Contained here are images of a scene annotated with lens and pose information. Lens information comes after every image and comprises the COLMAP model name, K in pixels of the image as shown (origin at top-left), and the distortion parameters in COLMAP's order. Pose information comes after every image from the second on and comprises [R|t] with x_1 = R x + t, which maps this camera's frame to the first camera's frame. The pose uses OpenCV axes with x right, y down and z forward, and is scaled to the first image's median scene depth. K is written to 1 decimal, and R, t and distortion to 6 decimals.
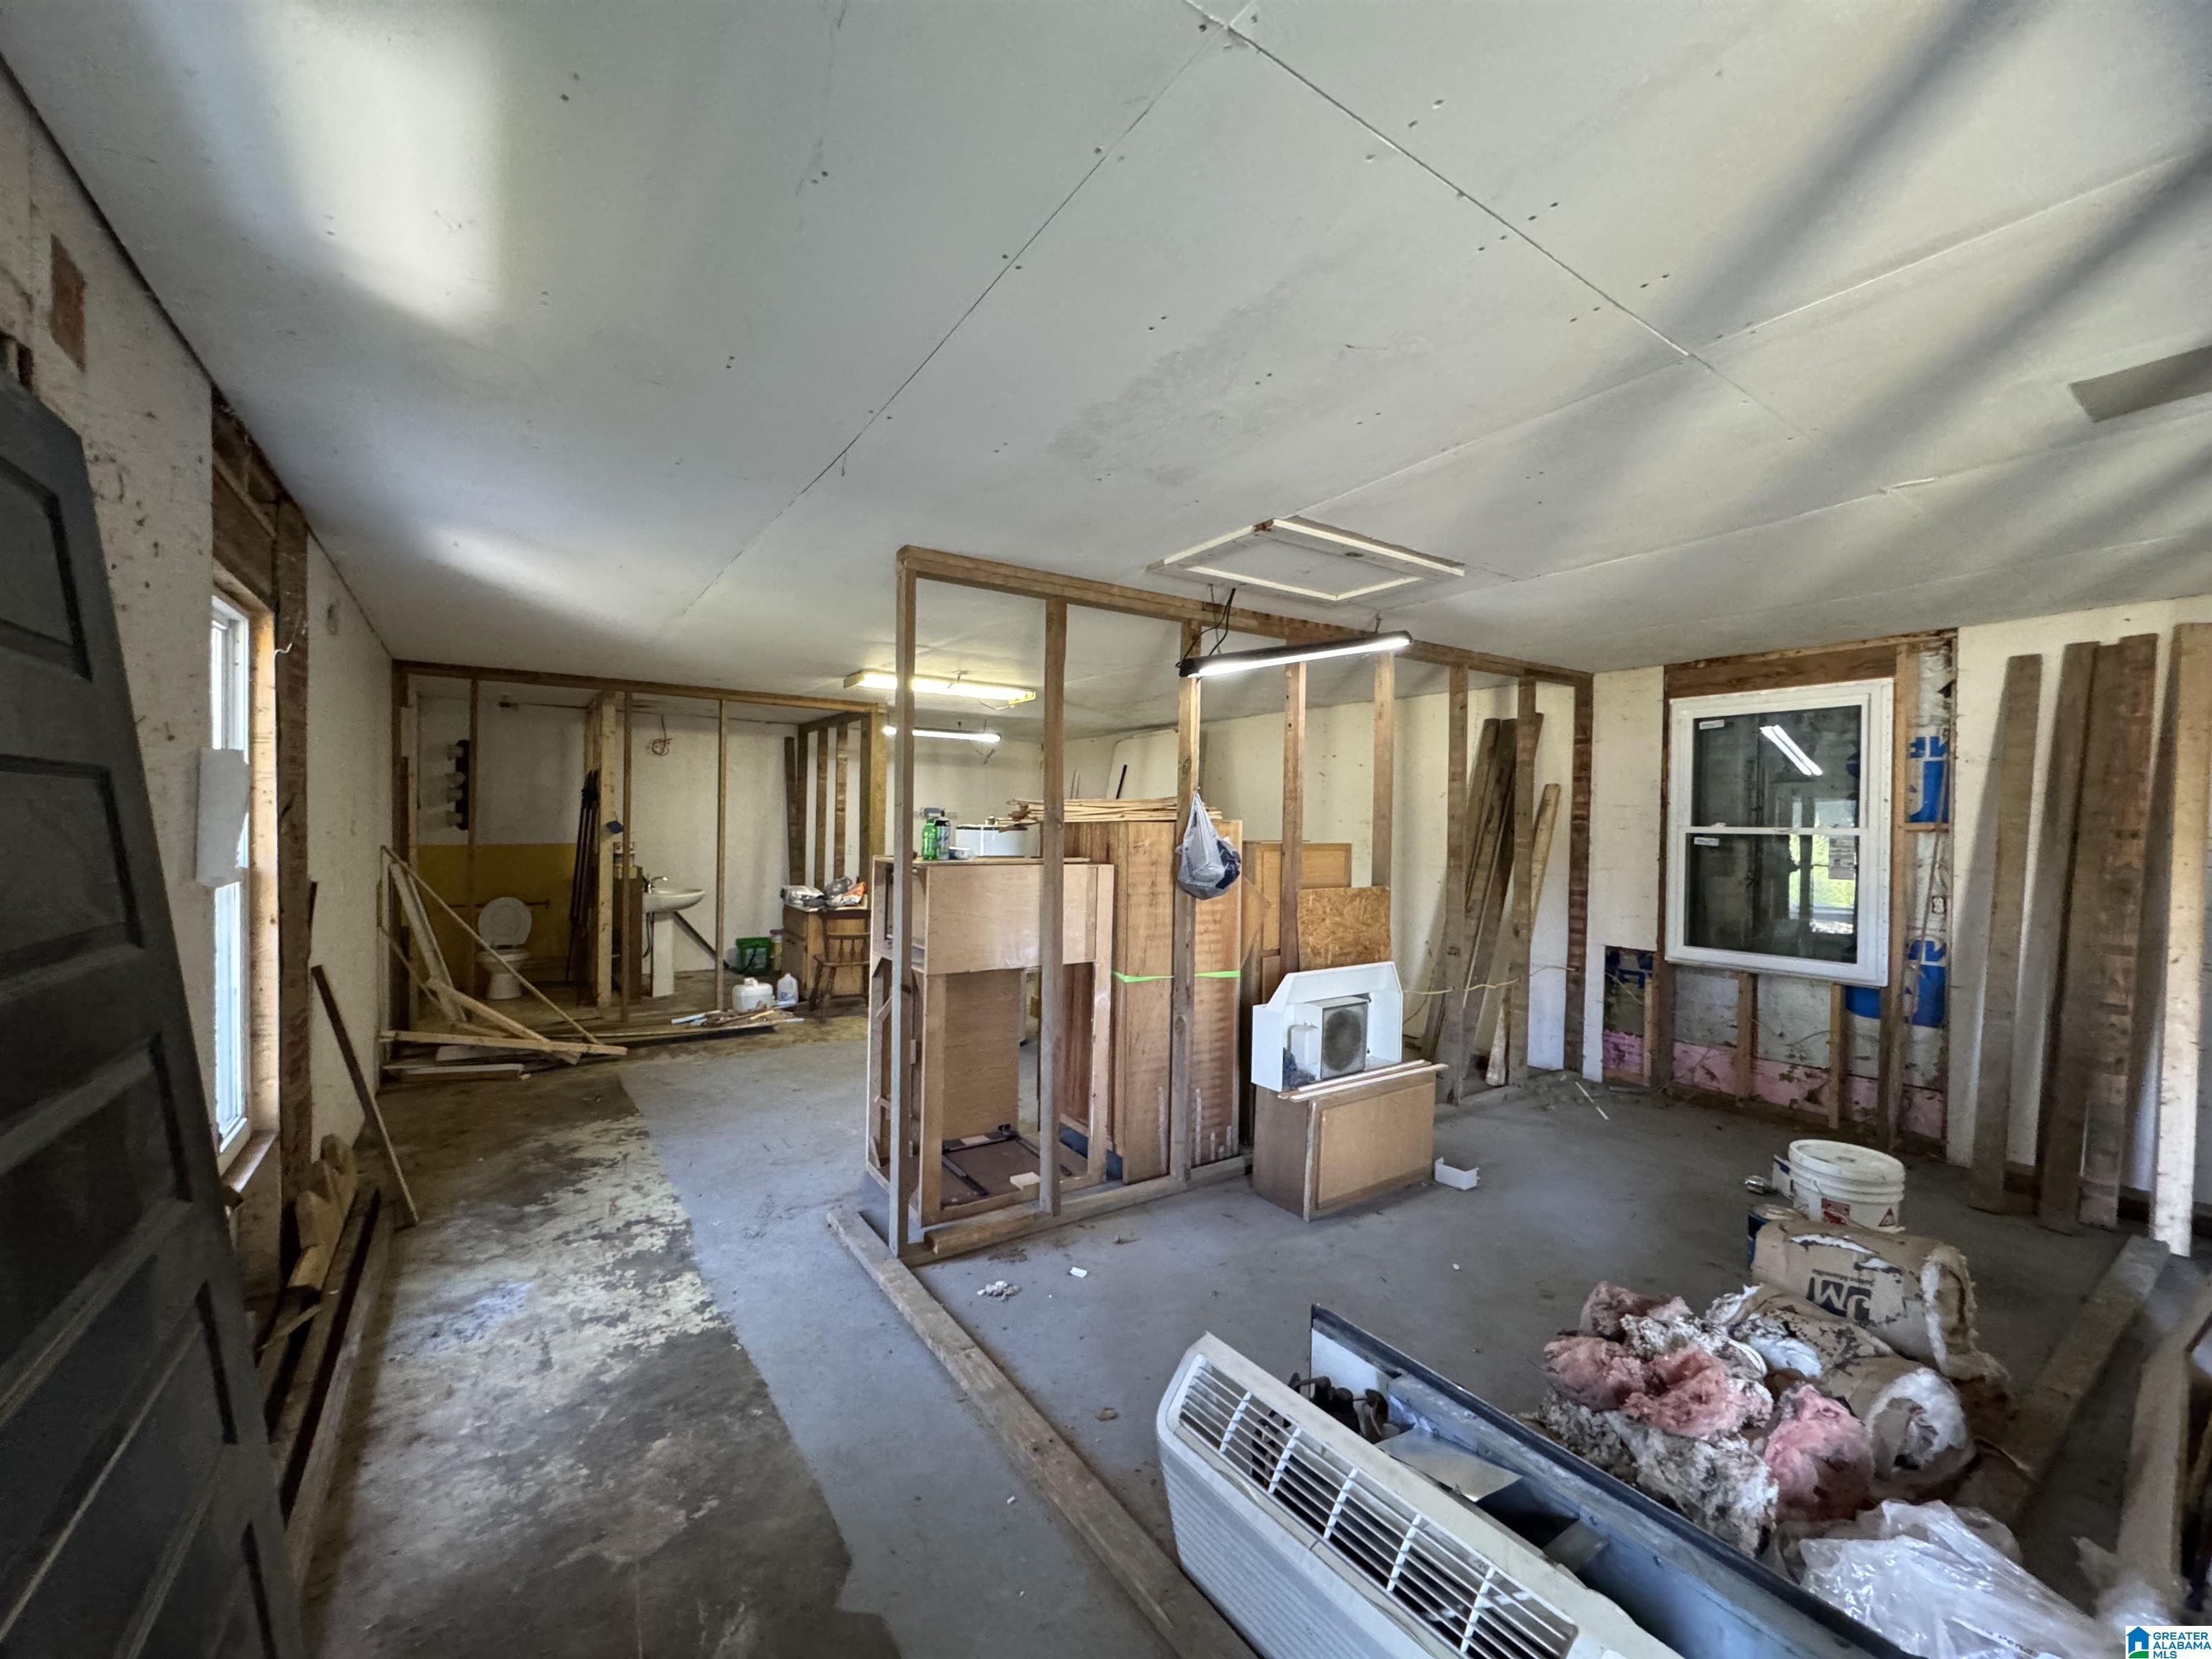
lens RADIAL K [[883.9, 0, 1103.2], [0, 883.9, 829.6], [0, 0, 1]] dist [-0.003508, 0.000536]
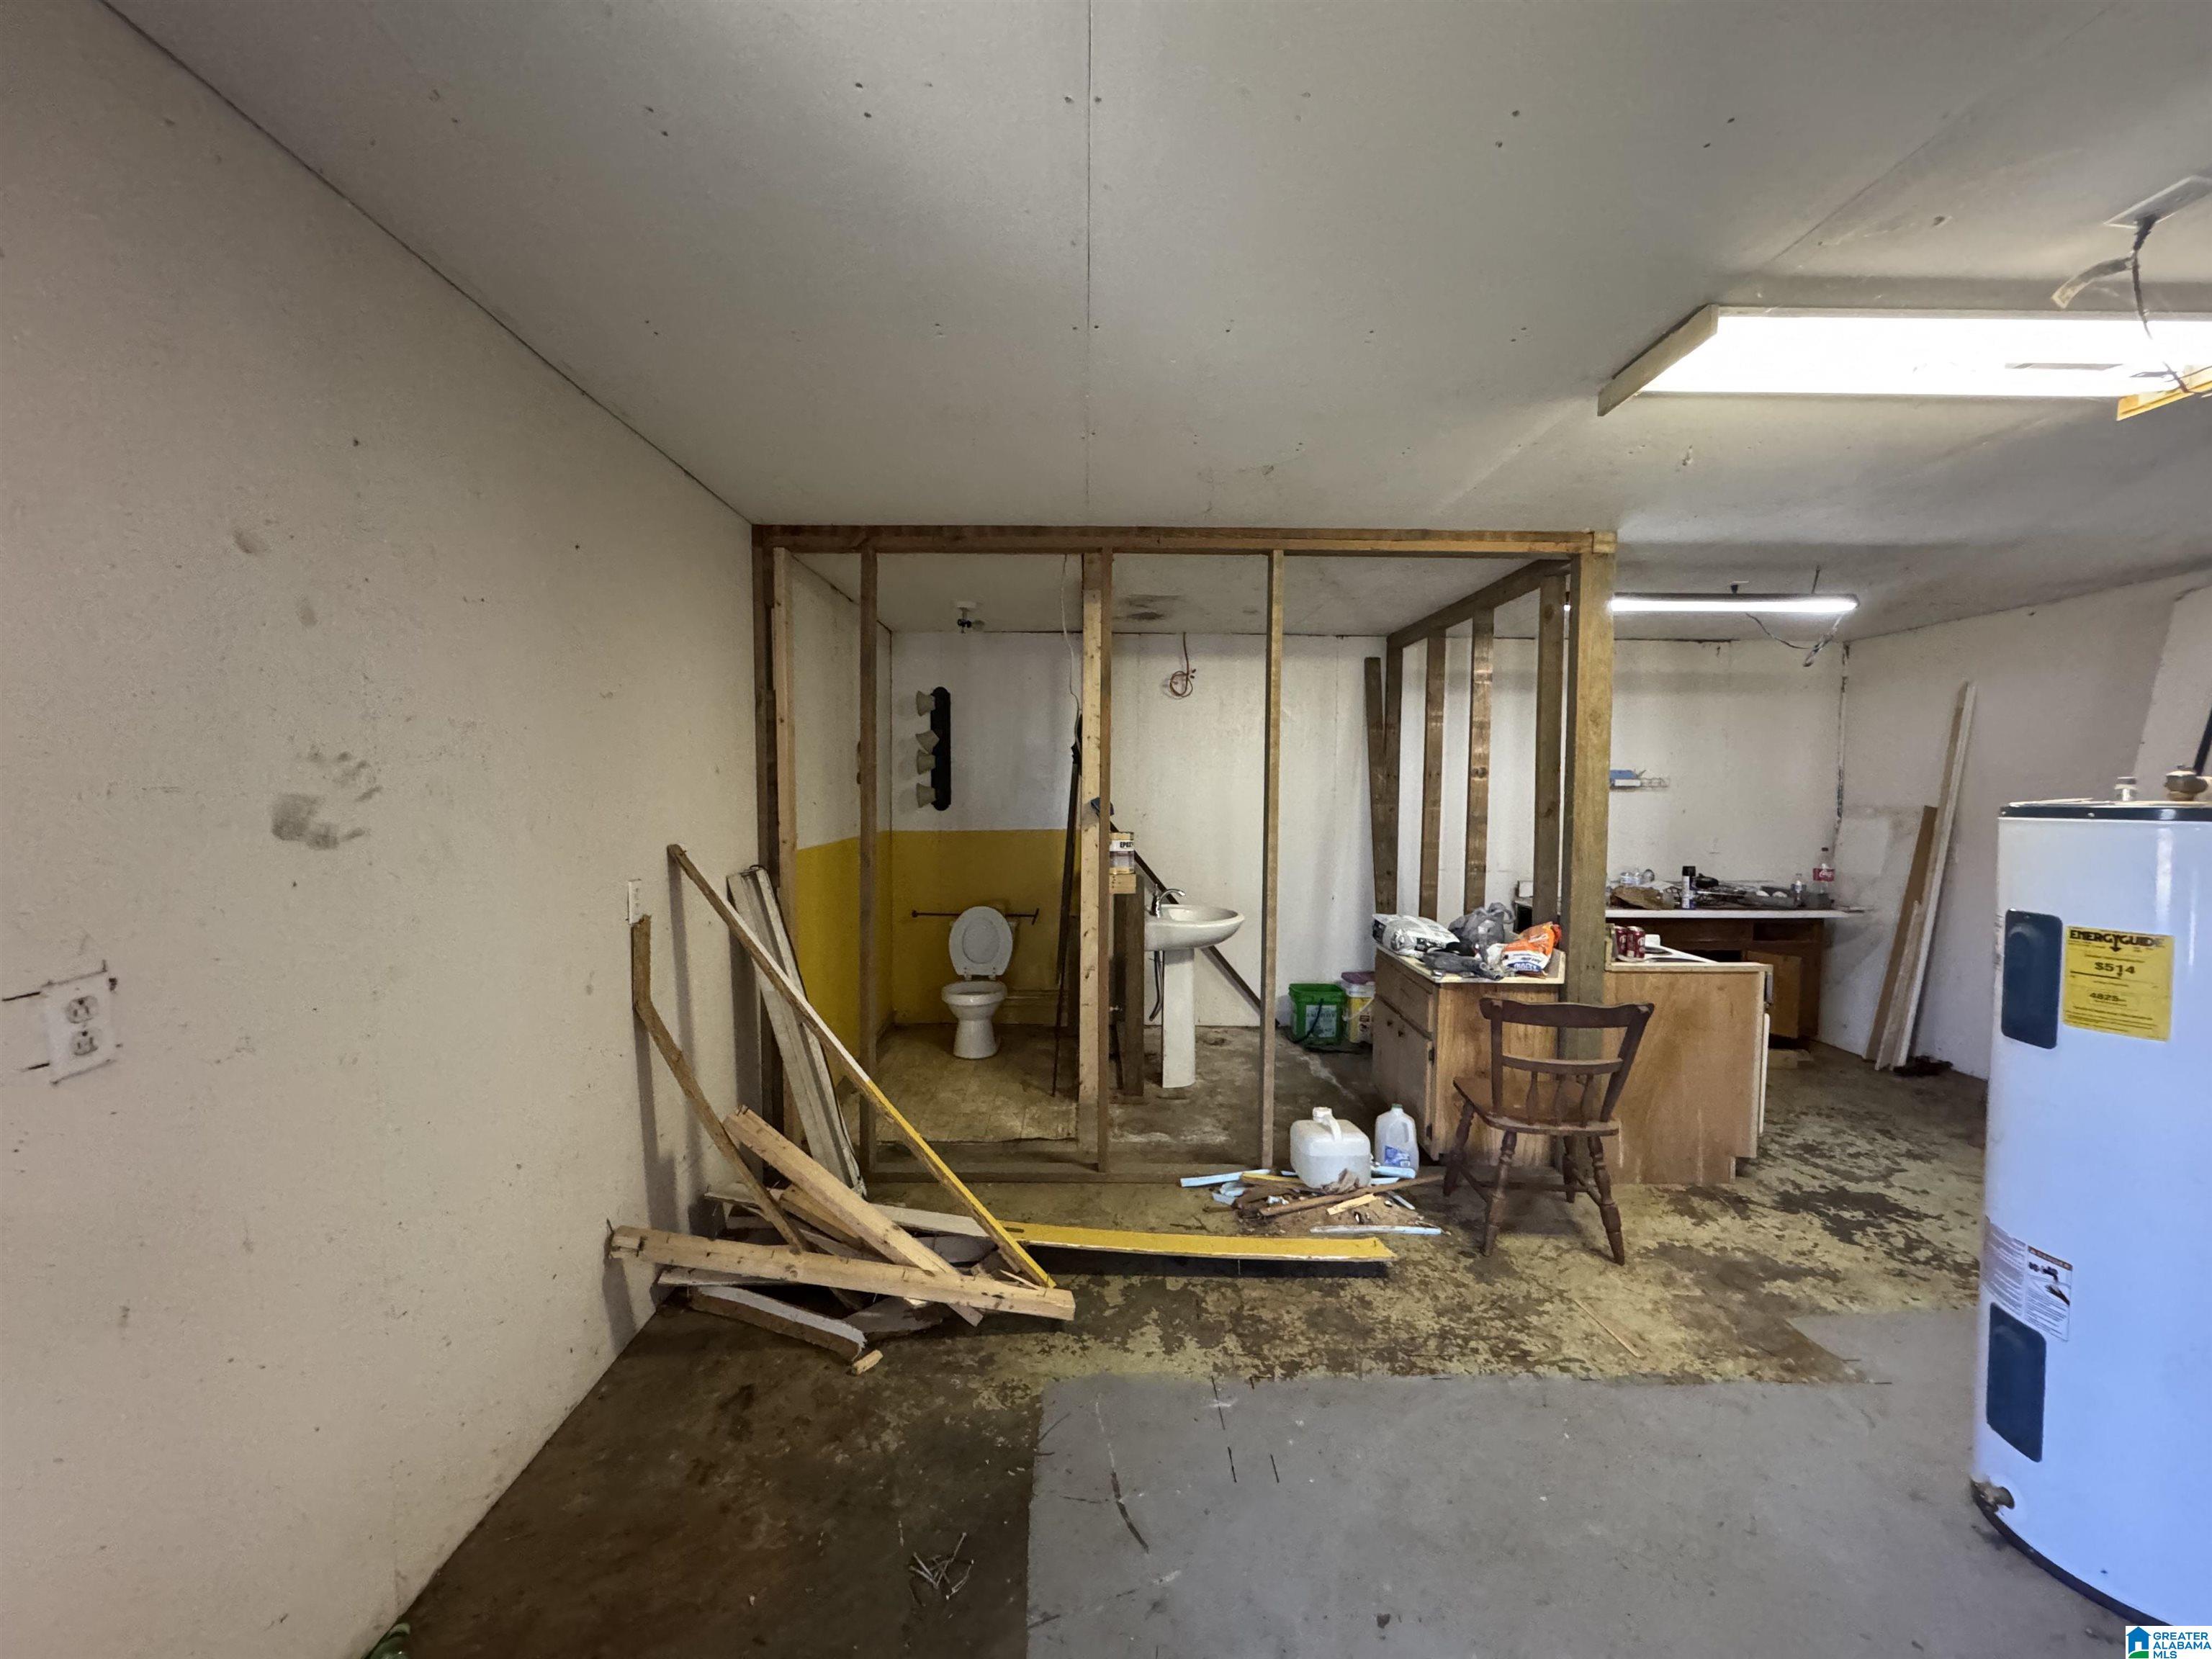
lens RADIAL K [[883.9, 0, 1103.7], [0, 883.9, 827.0], [0, 0, 1]] dist [-0.003508, 0.000536]
pose [[0.832558, 0.011370, -0.553821, -0.382261], [0.002638, 0.999697, 0.024490, -0.006975], [0.553931, -0.021850, 0.832276, 0.866427]]
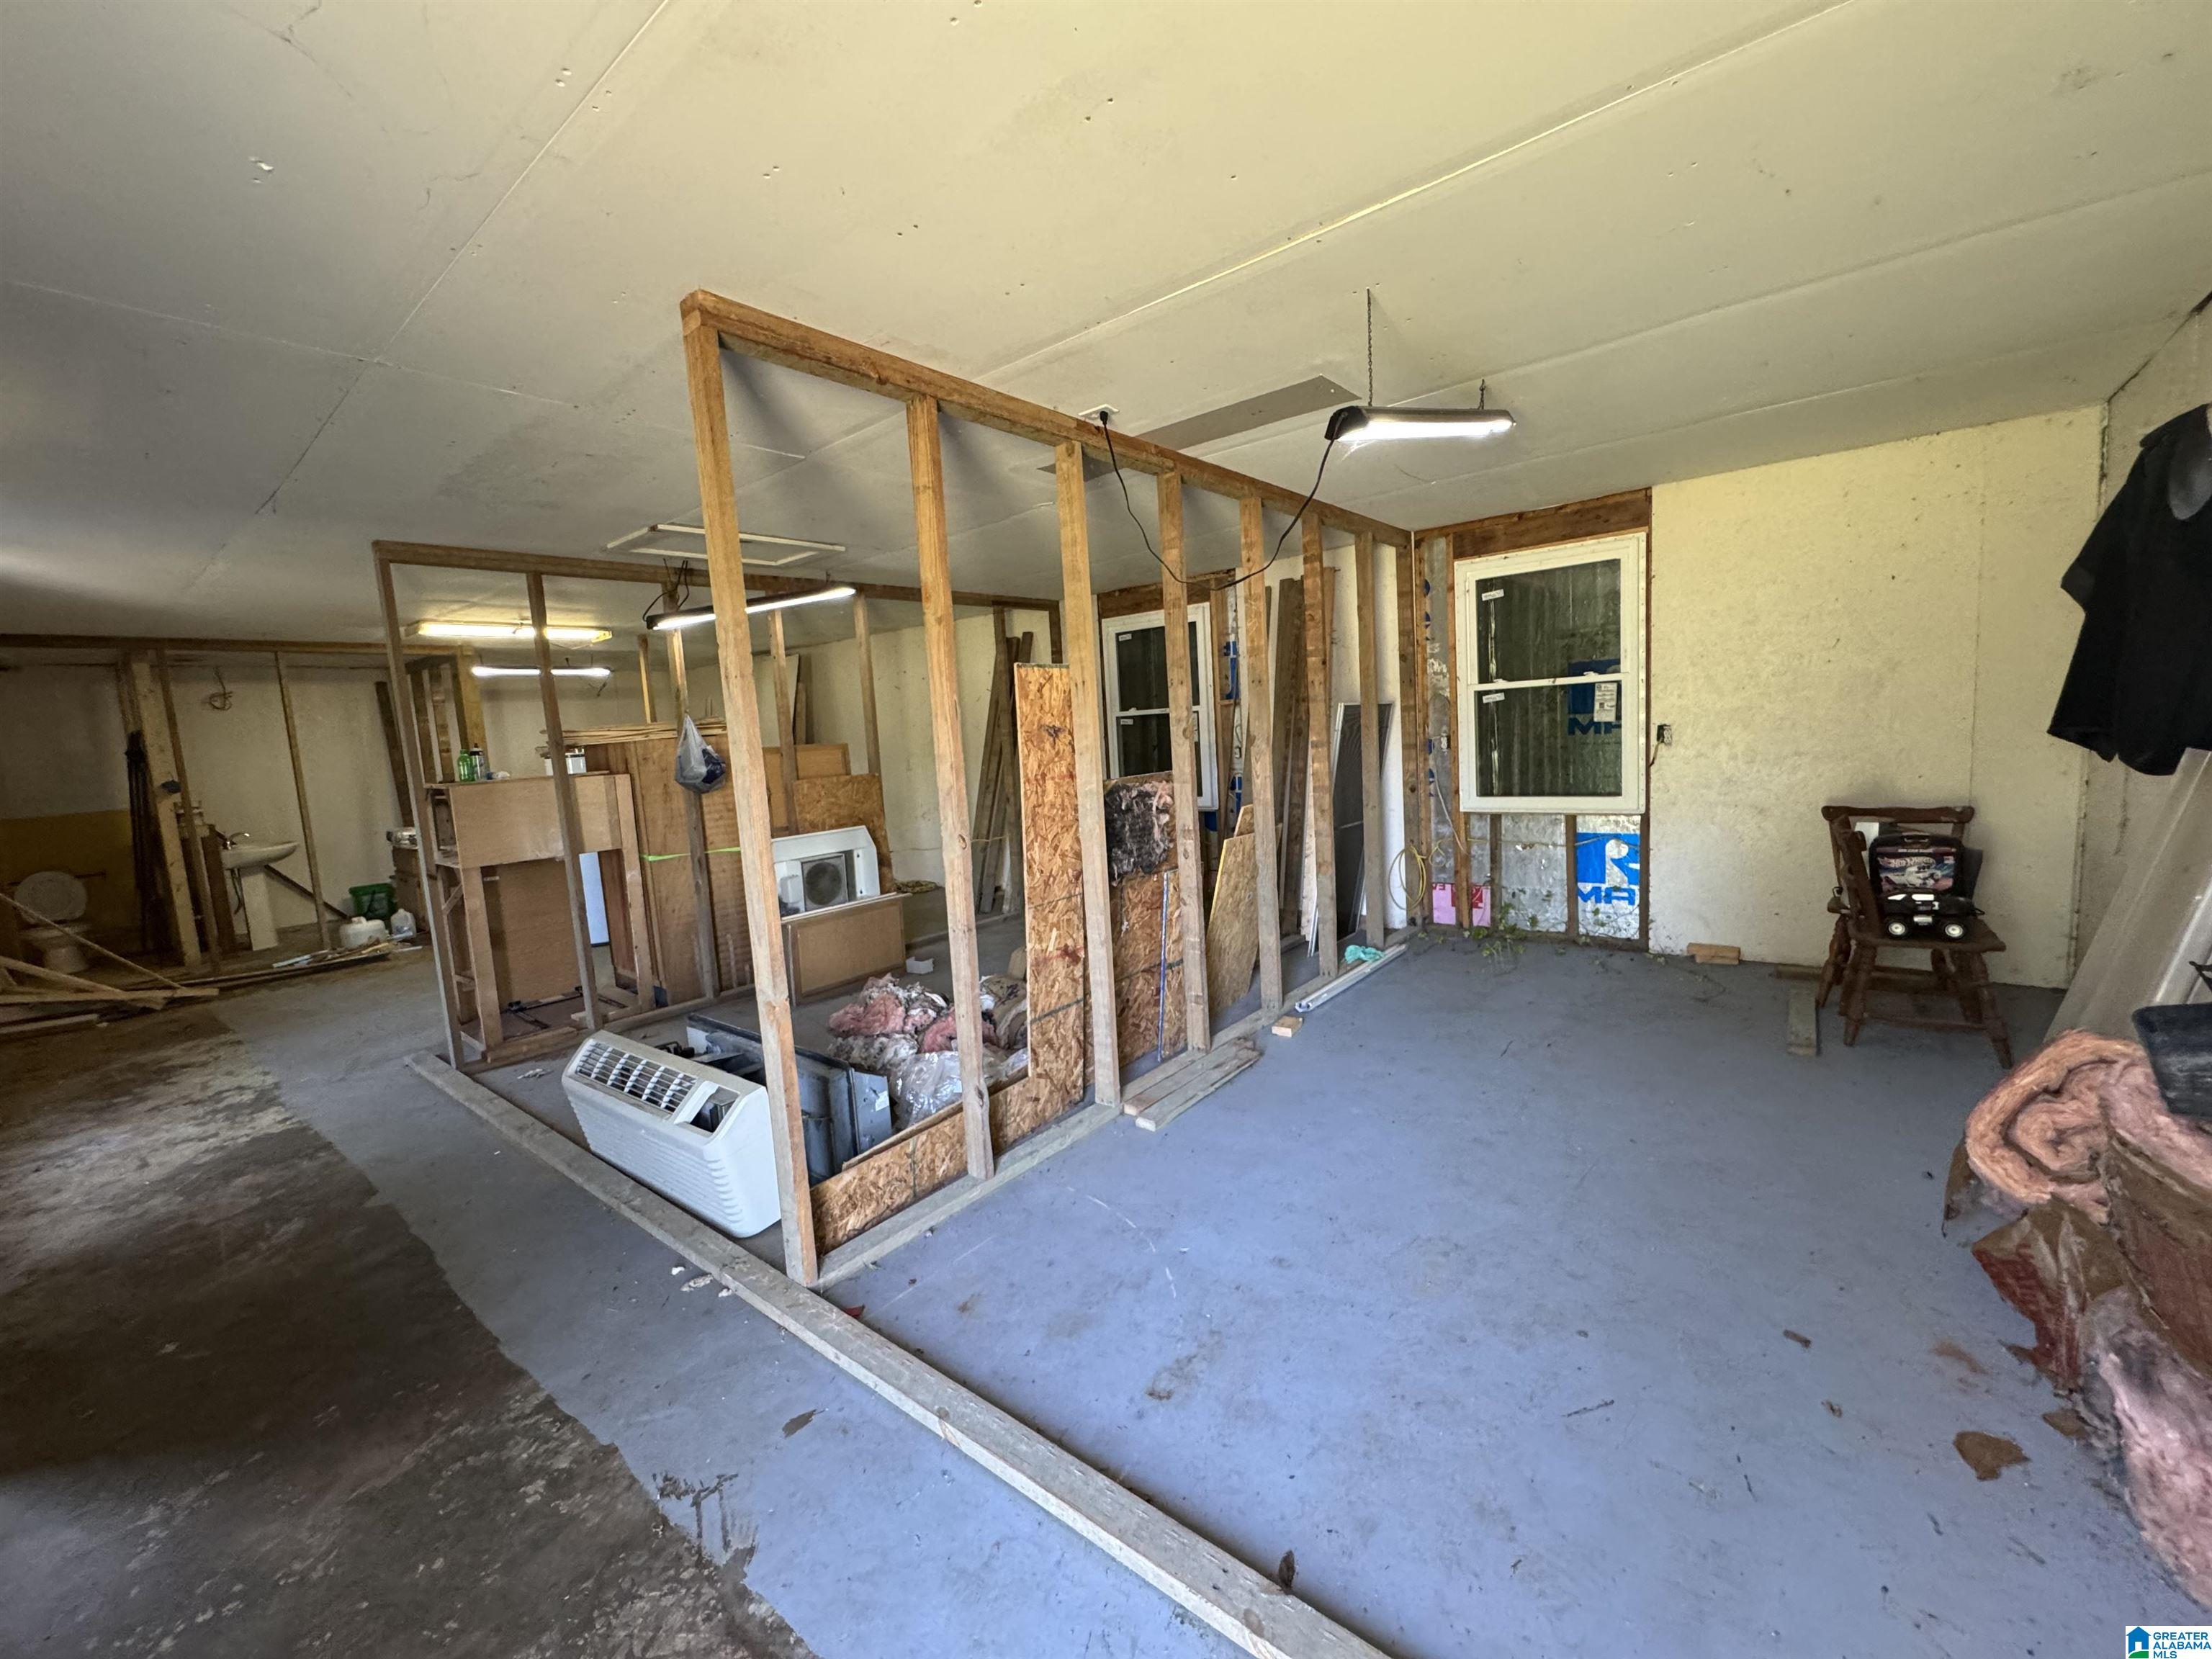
lens RADIAL K [[883.9, 0, 1103.9], [0, 883.9, 829.7], [0, 0, 1]] dist [-0.003508, 0.000536]
pose [[0.955504, -0.106956, 0.274905, 0.290318], [0.078684, 0.990597, 0.111920, 0.028045], [-0.284290, -0.085309, 0.954935, -0.421661]]
